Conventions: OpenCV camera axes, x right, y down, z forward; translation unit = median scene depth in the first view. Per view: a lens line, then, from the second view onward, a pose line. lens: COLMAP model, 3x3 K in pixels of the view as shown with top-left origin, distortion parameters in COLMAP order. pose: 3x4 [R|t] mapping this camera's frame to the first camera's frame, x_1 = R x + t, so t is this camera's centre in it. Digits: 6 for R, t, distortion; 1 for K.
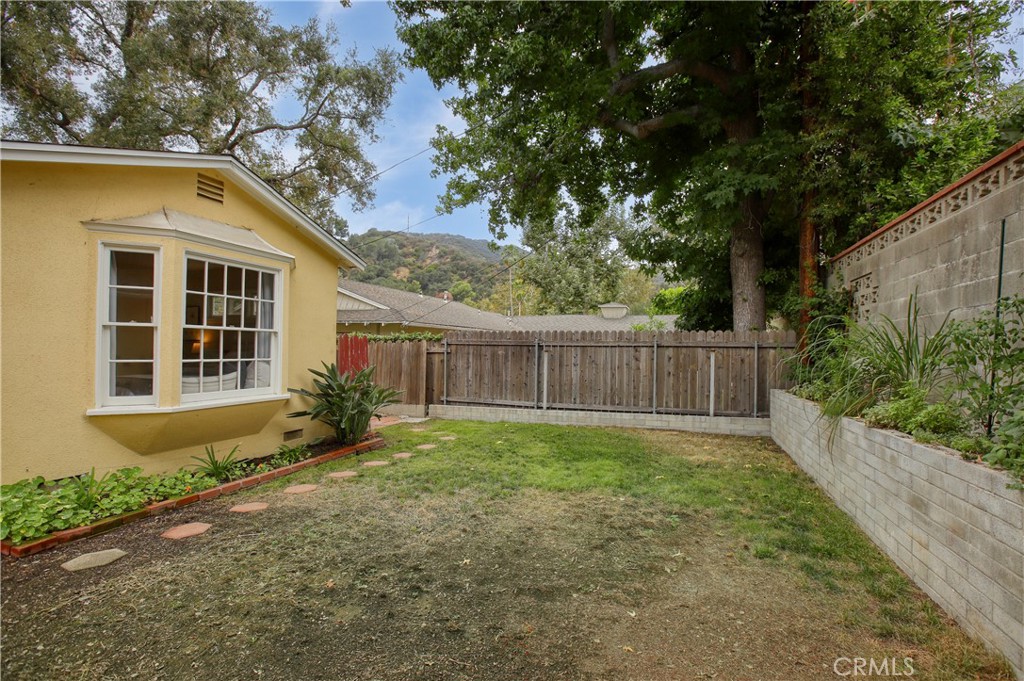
lens RADIAL K [[474.3, 0, 512.8], [0, 474.3, 347.3], [0, 0, 1]] dist [-0.042617, 0.013241]
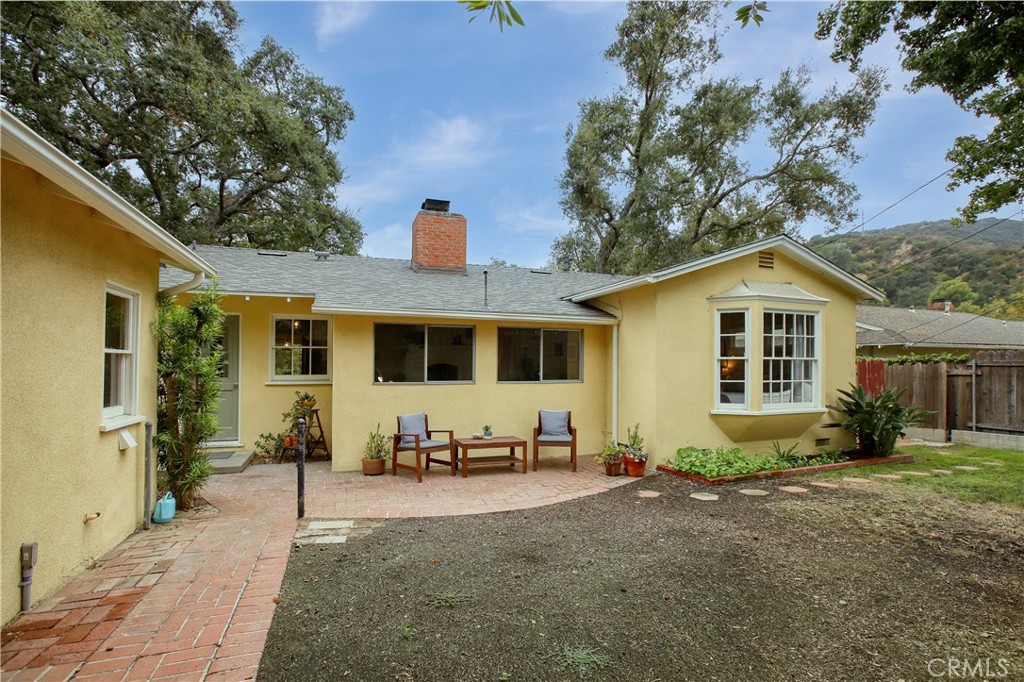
lens RADIAL K [[474.3, 0, 504.2], [0, 474.3, 361.5], [0, 0, 1]] dist [-0.042617, 0.013241]
pose [[0.641430, -0.020996, -0.766894, -0.042207], [0.009236, 0.999764, -0.019646, -0.006196], [0.767126, 0.005518, 0.641473, -0.293143]]
